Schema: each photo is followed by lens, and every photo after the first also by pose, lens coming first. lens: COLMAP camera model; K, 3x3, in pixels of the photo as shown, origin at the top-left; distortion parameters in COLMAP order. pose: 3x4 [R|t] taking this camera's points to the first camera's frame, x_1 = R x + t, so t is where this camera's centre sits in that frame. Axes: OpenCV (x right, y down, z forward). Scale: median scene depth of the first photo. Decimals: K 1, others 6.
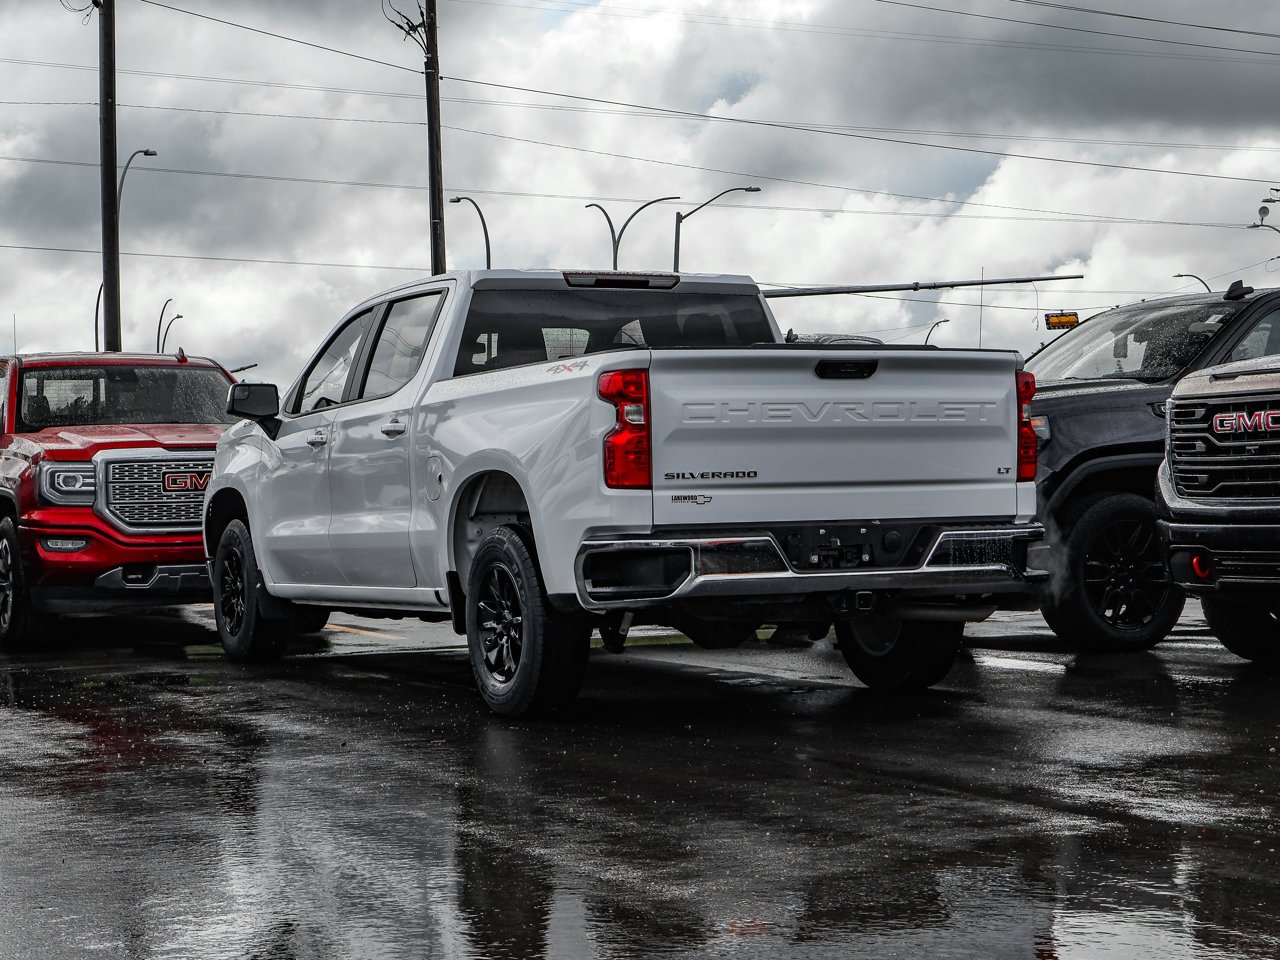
lens RADIAL K [[2527.8, 0, 640.0], [0, 2527.8, 480.0], [0, 0, 1]] dist [-0.044088, -0.026476]
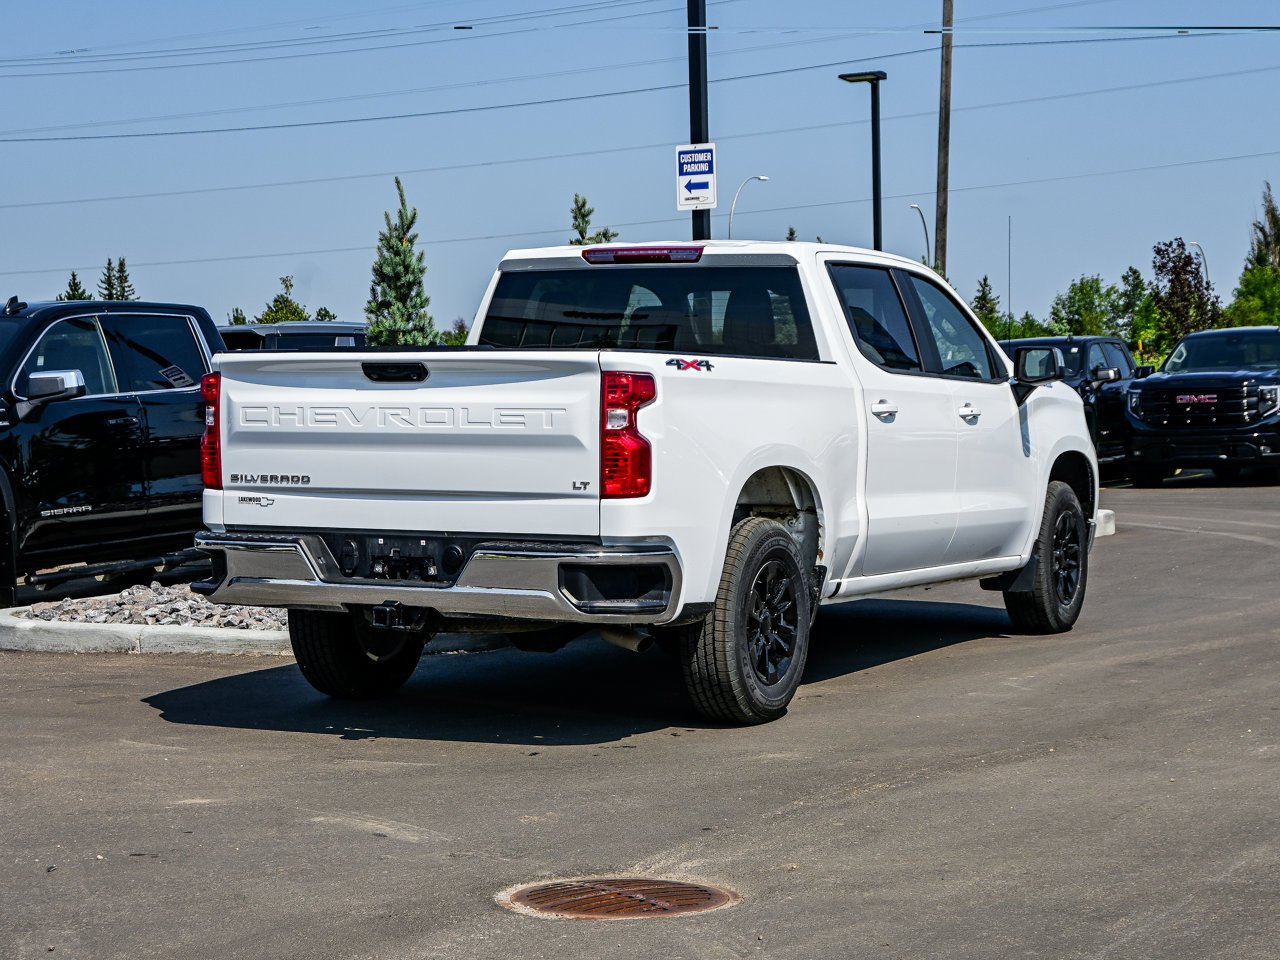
lens RADIAL K [[2527.8, 0, 640.0], [0, 2527.8, 480.0], [0, 0, 1]] dist [-0.044088, -0.026476]
pose [[0.618914, 0.051816, -0.783747, 0.875499], [-0.009234, 0.998233, 0.058704, -0.059450], [0.785404, -0.029096, 0.618299, 0.480527]]
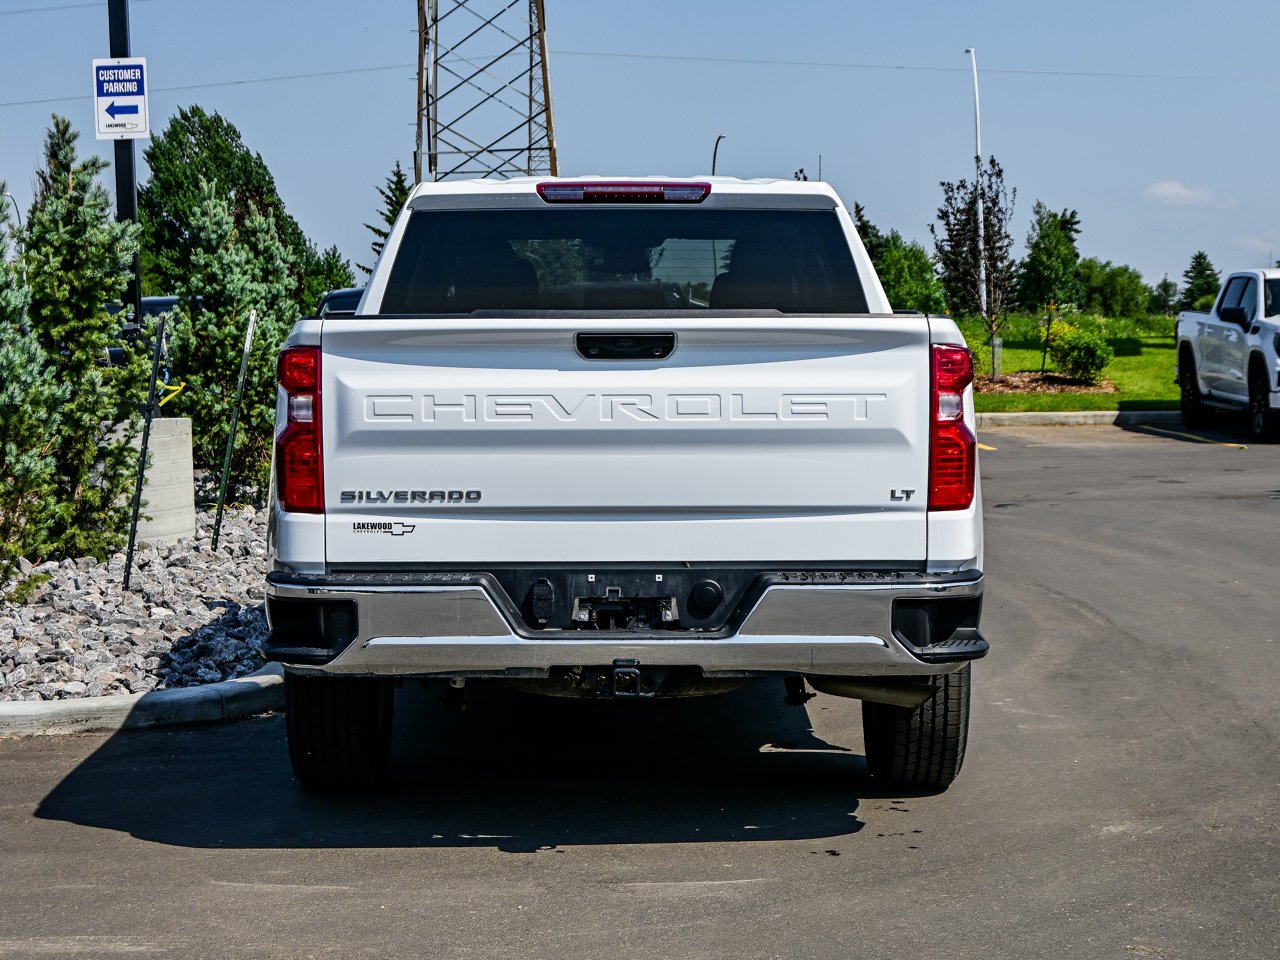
lens RADIAL K [[2779.5, 0, 640.0], [0, 2779.5, 480.0], [0, 0, 1]] dist [-0.091402, -0.270346]
pose [[0.905816, 0.038420, -0.421925, 0.403545], [-0.013425, 0.997983, 0.062053, -0.053963], [0.423458, -0.050544, 0.904505, 0.309667]]
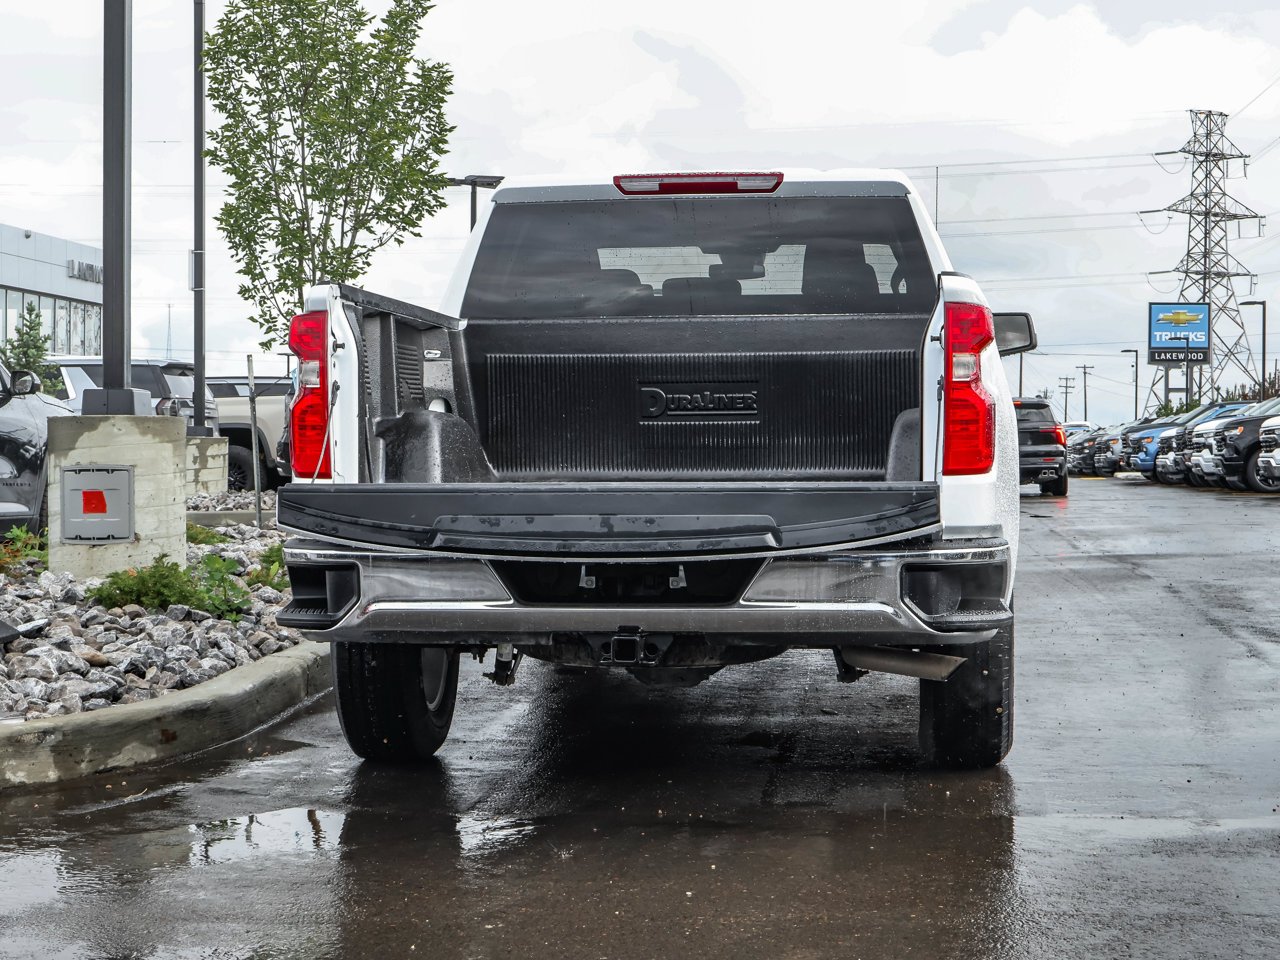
lens RADIAL K [[2346.1, 0, 624.7], [0, 2346.1, 484.6], [0, 0, 1]] dist [-0.020846, -0.346492]
pose [[0.844229, 0.030358, -0.535122, 0.415781], [-0.006729, 0.998916, 0.046053, -0.024848], [0.535940, -0.035278, 0.843519, 0.461817]]
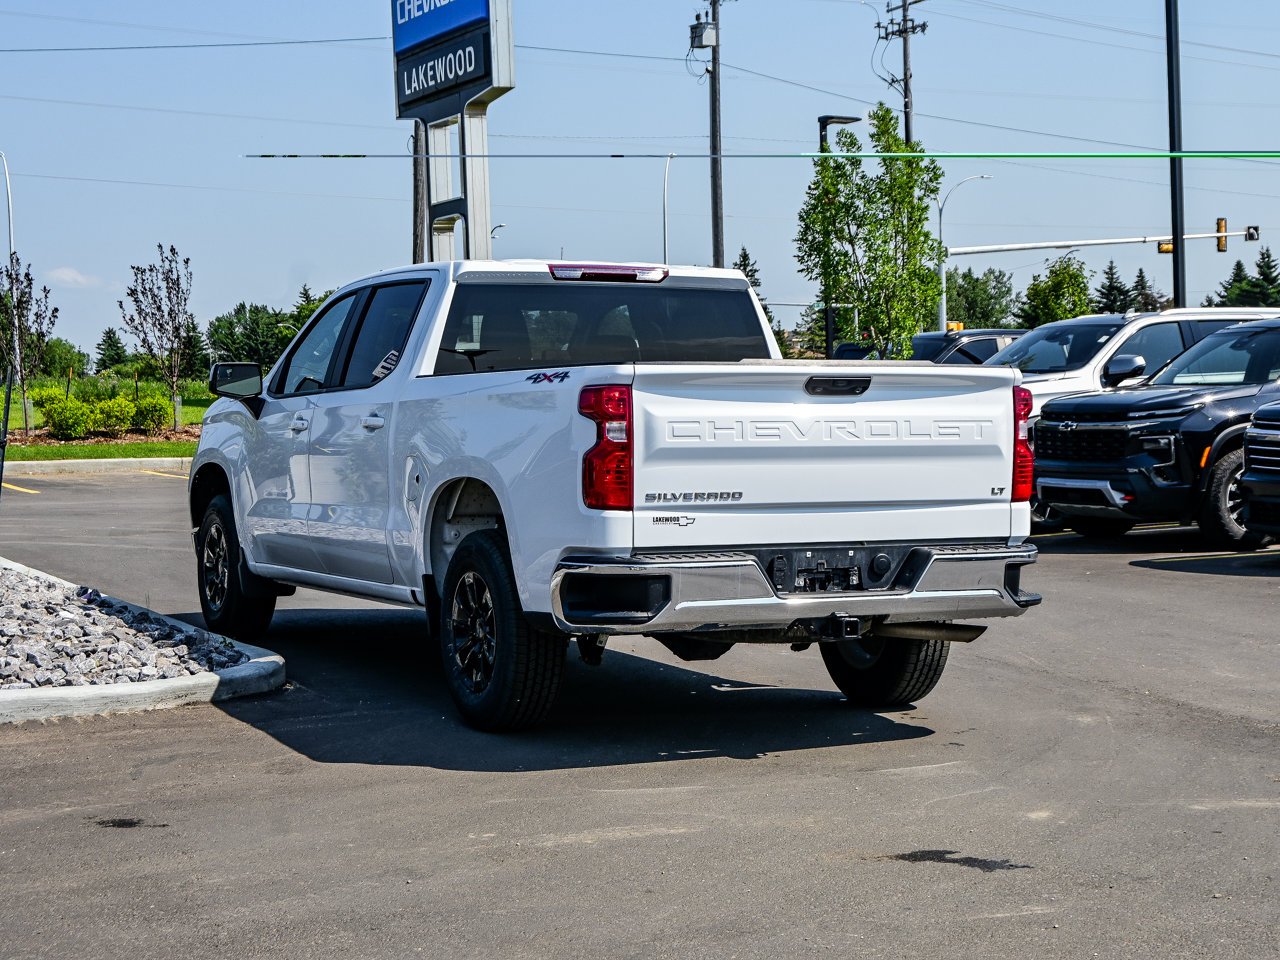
lens RADIAL K [[2346.1, 0, 624.7], [0, 2346.1, 484.6], [0, 0, 1]] dist [-0.020846, -0.346492]
pose [[0.999781, 0.020630, -0.003575, 0.004641], [-0.020475, 0.999035, 0.038846, -0.039074], [0.004373, -0.038765, 0.999239, 0.106667]]
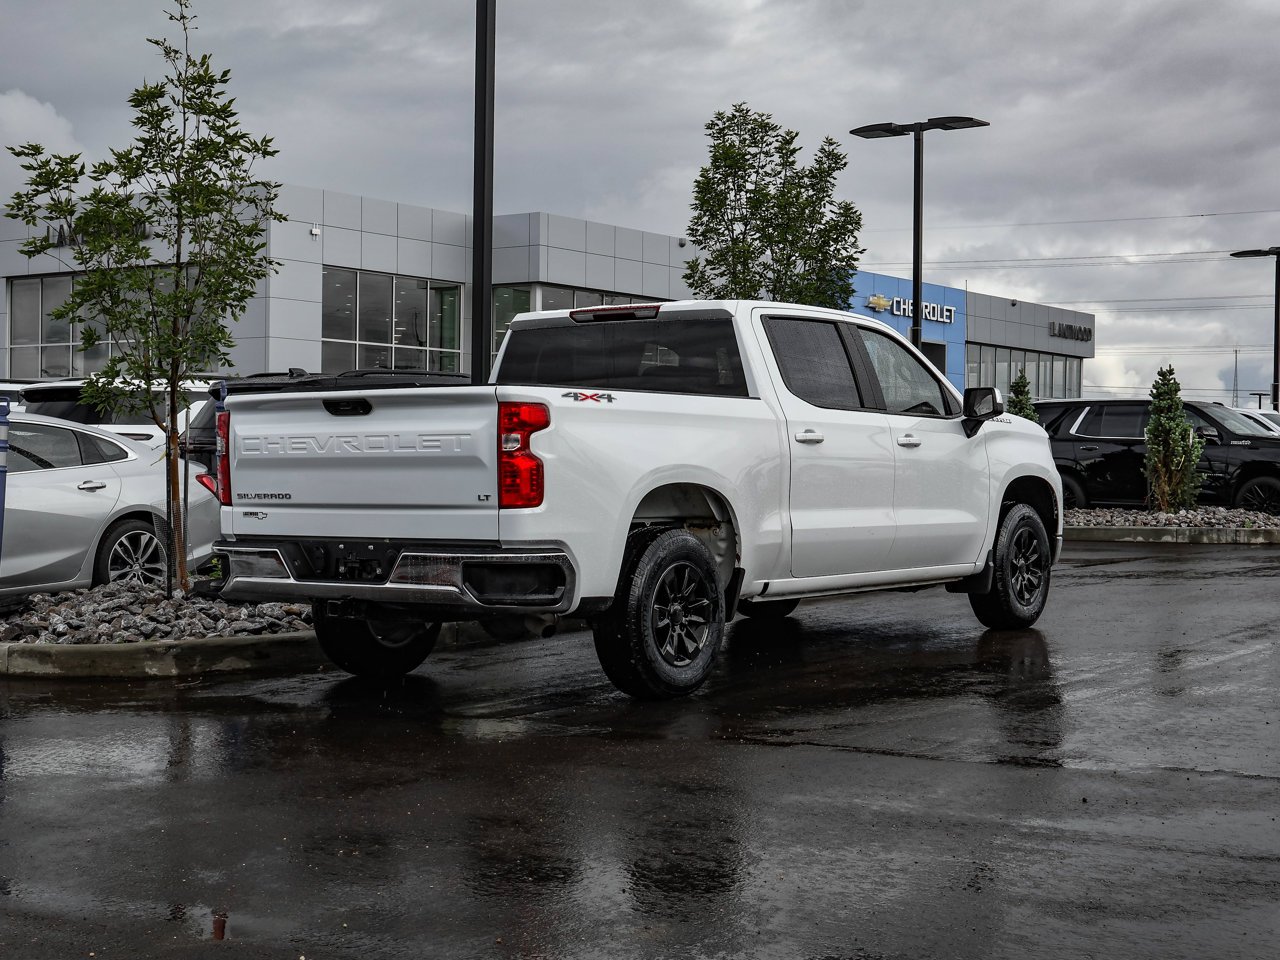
lens RADIAL K [[1927.3, 0, 640.0], [0, 1927.3, 480.0], [0, 0, 1]] dist [-0.077271, -0.082149]
pose [[0.492650, 0.027886, -0.869781, 0.904271], [0.006041, 0.999353, 0.035462, -0.040583], [0.870206, -0.022724, 0.492163, 0.676862]]
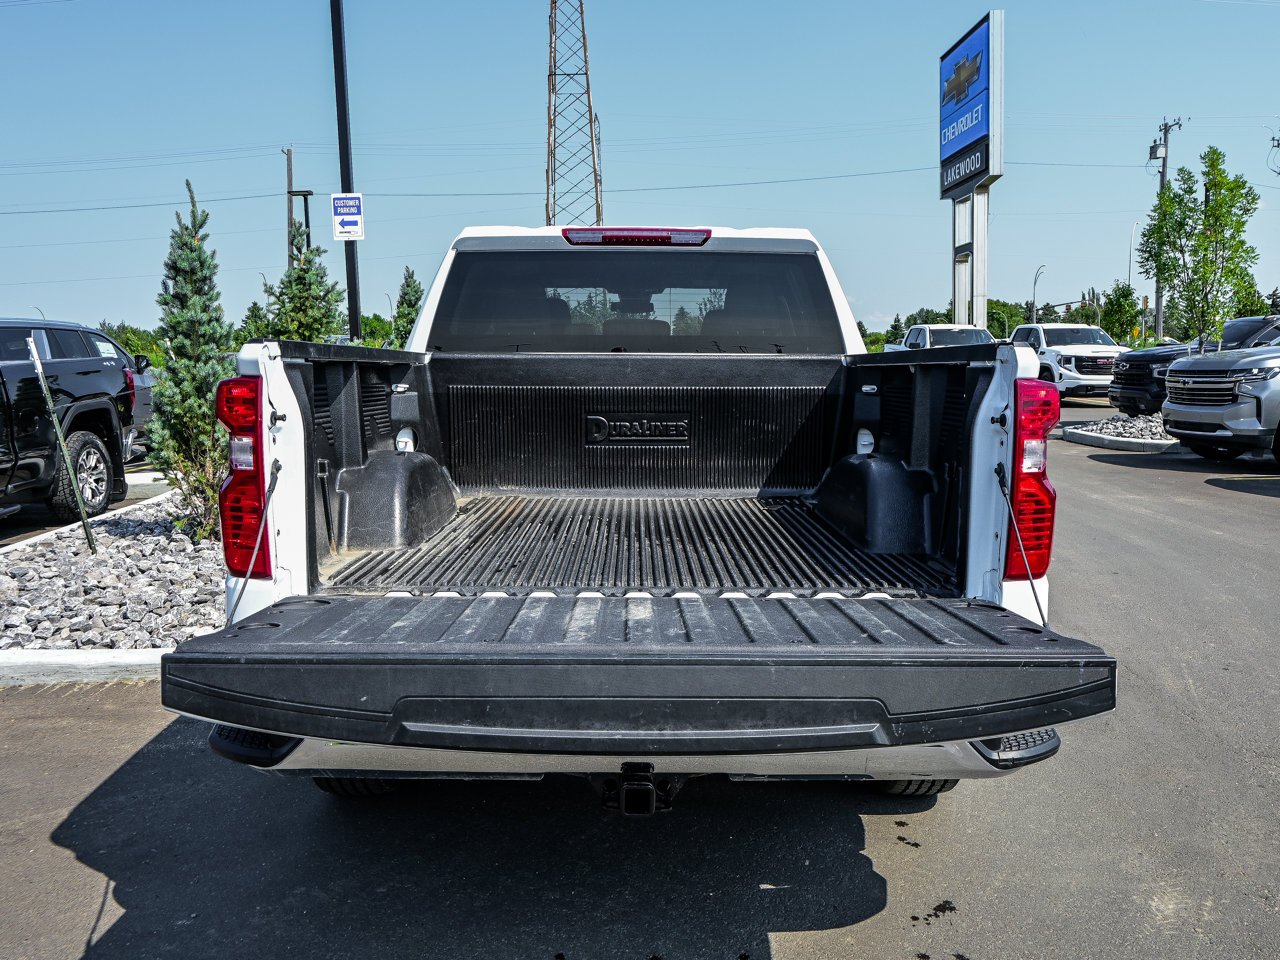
lens RADIAL K [[1067.5, 0, 640.0], [0, 1067.5, 480.0], [0, 0, 1]] dist [-0.065432, 0.111781]
pose [[0.906028, 0.073264, -0.416828, 0.178156], [-0.020581, 0.991364, 0.129514, -0.051537], [0.422718, -0.108765, 0.899711, 0.782299]]
